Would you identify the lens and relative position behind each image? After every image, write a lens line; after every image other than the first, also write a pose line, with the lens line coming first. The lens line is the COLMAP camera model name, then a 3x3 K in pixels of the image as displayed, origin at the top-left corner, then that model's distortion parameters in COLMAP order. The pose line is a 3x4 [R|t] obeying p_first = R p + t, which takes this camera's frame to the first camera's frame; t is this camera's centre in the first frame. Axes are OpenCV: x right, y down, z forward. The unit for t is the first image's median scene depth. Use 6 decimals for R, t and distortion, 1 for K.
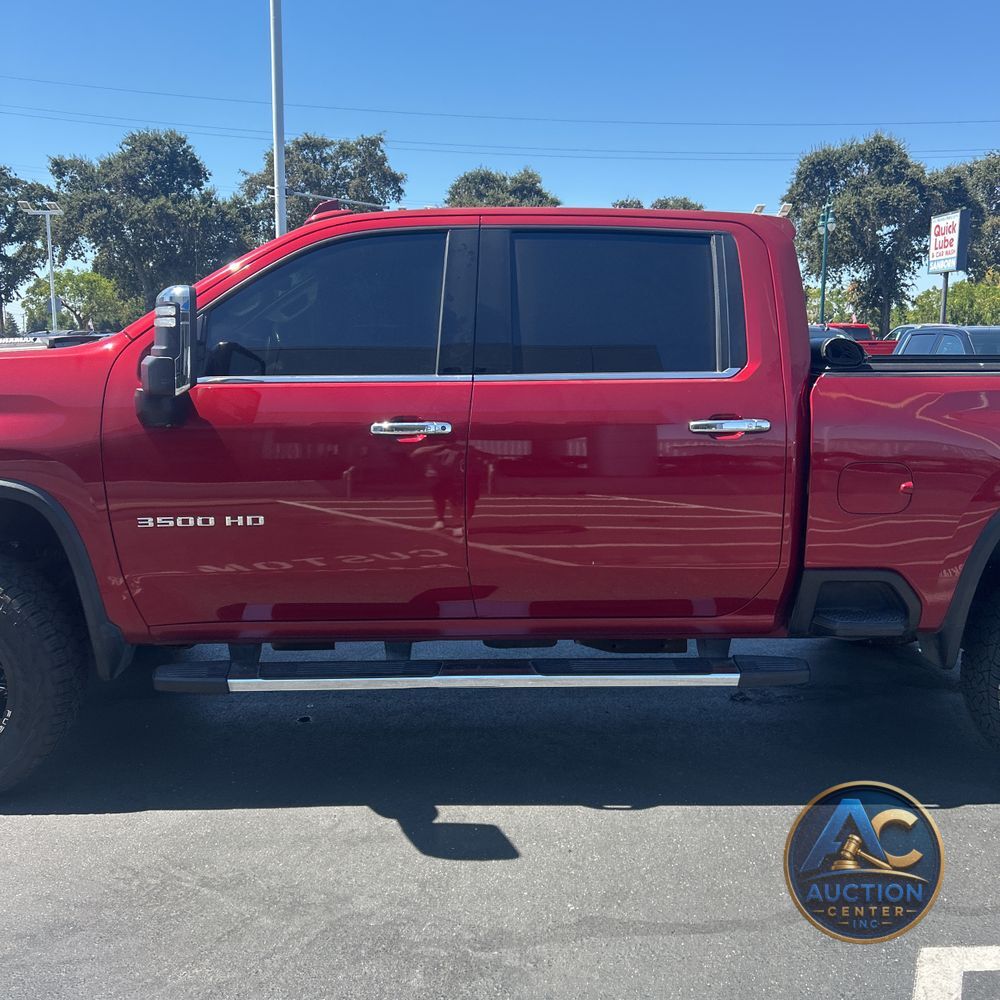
lens RADIAL K [[1021.0, 0, 473.6], [0, 1021.0, 493.5], [0, 0, 1]] dist [0.017866, 0.000000]
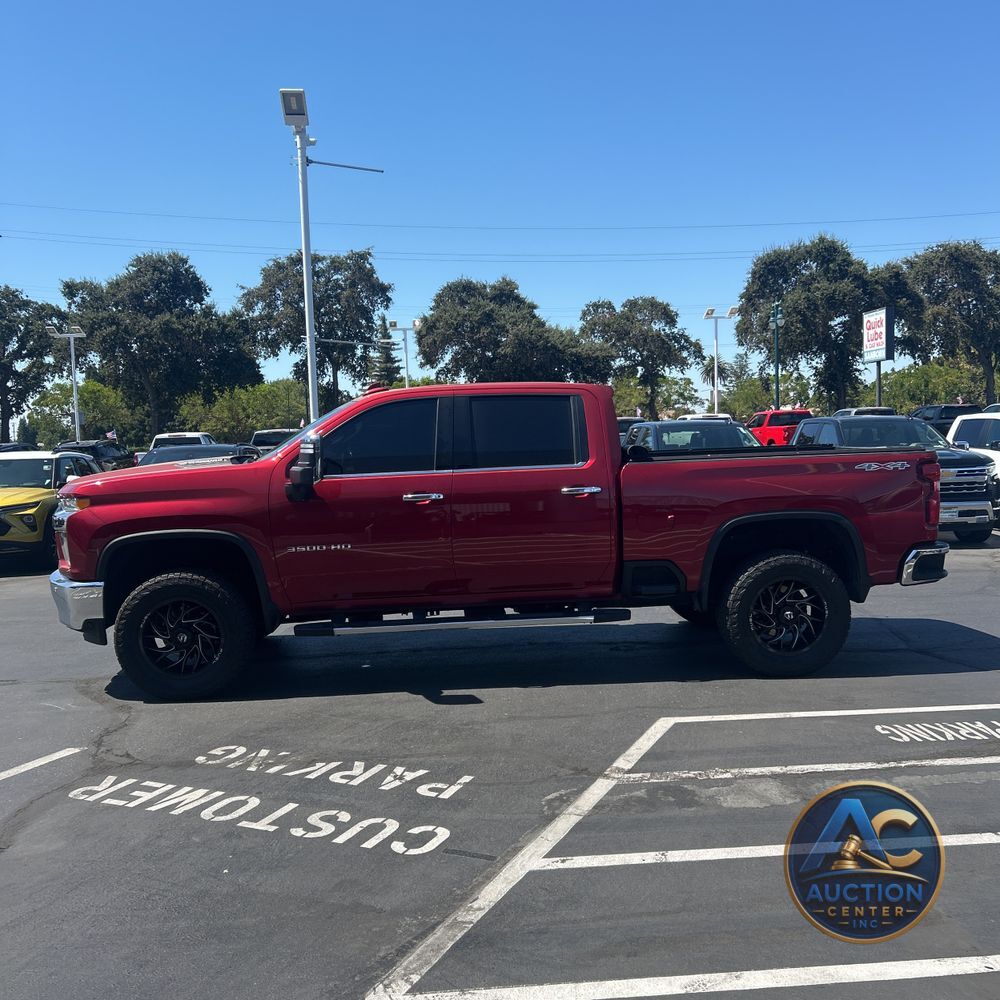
lens RADIAL K [[1021.0, 0, 499.3], [0, 1021.0, 495.5], [0, 0, 1]] dist [0.017866, 0.000000]
pose [[0.998739, -0.037505, 0.033375, 0.001369], [0.040240, 0.995530, -0.085449, 0.006754], [-0.030021, 0.086684, 0.995783, -0.061701]]
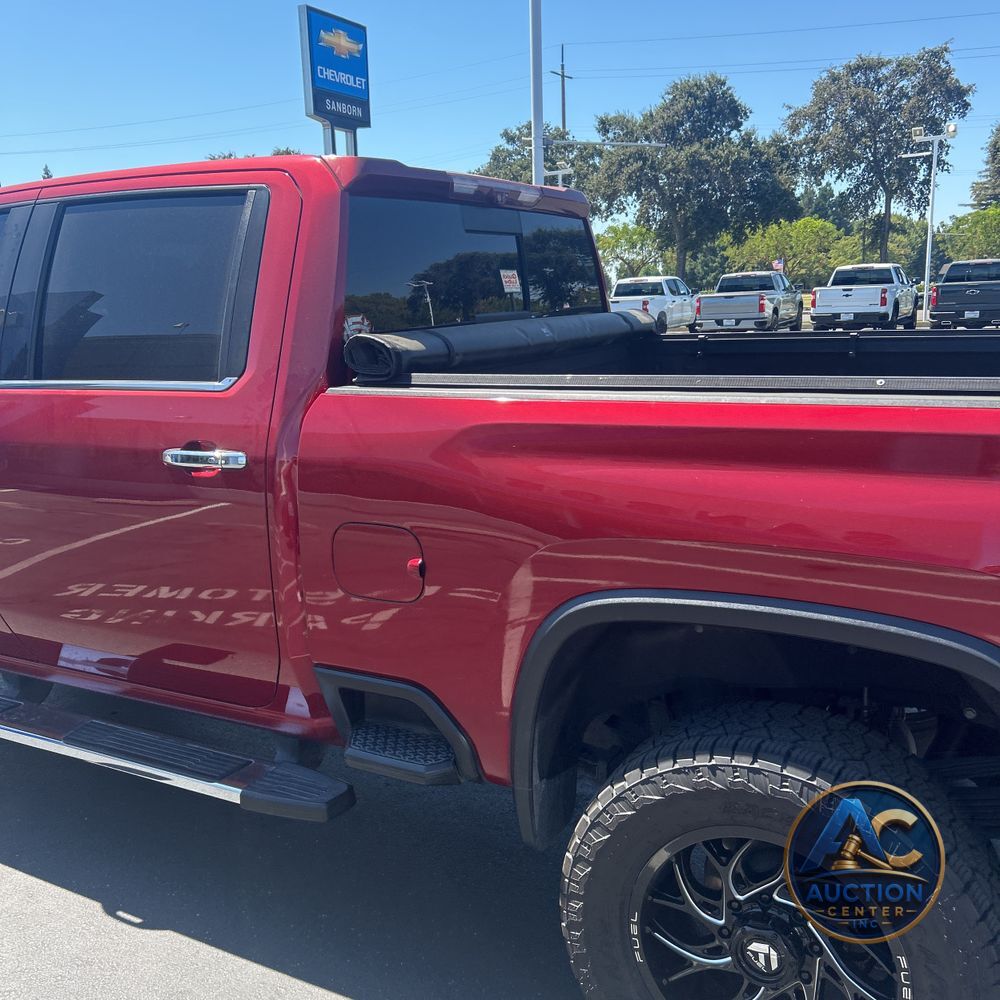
lens RADIAL K [[1021.0, 0, 500.1], [0, 1021.0, 494.3], [0, 0, 1]] dist [0.017866, 0.000000]
pose [[0.862974, 0.067243, -0.500753, 0.050472], [-0.039960, 0.997083, 0.065027, -0.006206], [0.503665, -0.036106, 0.863144, 0.030728]]
